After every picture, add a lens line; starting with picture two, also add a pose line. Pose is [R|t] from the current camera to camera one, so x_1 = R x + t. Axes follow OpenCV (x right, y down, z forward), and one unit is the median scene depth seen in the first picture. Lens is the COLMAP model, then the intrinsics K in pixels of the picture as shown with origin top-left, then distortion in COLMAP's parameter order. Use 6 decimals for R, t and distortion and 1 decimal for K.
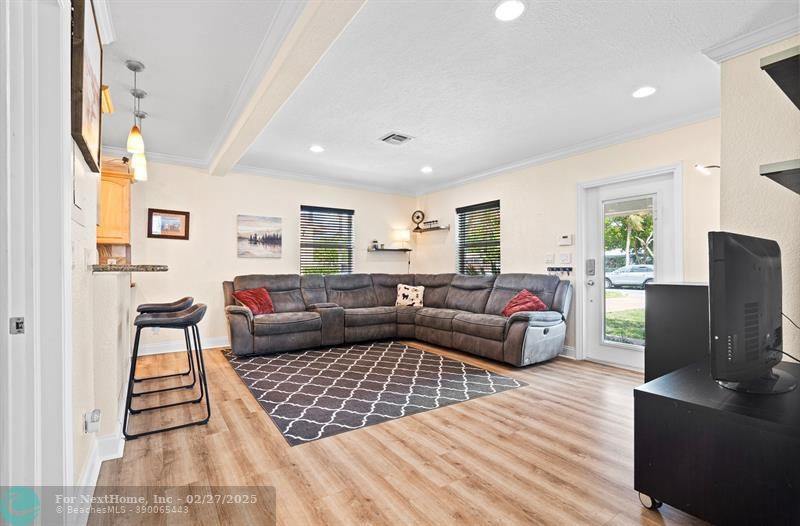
lens RADIAL K [[367.0, 0, 401.9], [0, 367.0, 265.5], [0, 0, 1]] dist [-0.003277, -0.000045]
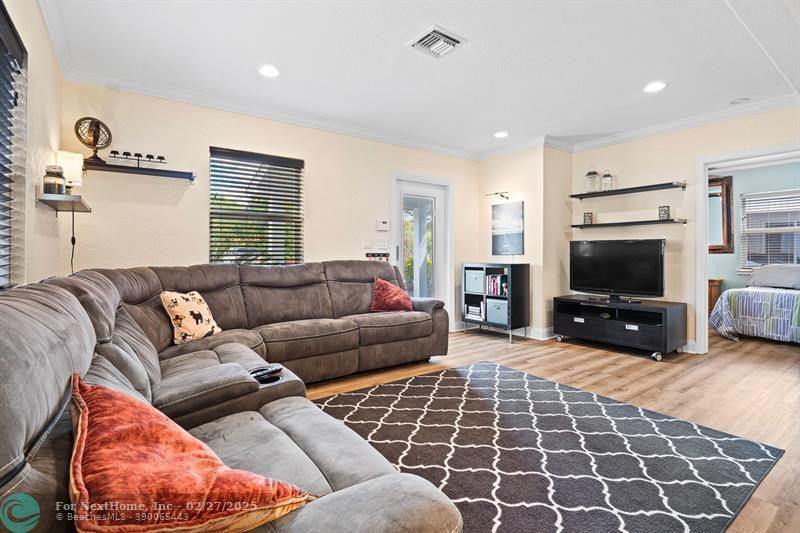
lens RADIAL K [[385.1, 0, 410.7], [0, 385.1, 246.2], [0, 0, 1]] dist [-0.009010, 0.000118]
pose [[-0.038204, 0.021520, 0.999038, -0.667132], [-0.002890, 0.999762, -0.021646, 0.009862], [-0.999266, -0.003715, -0.038132, 1.080062]]
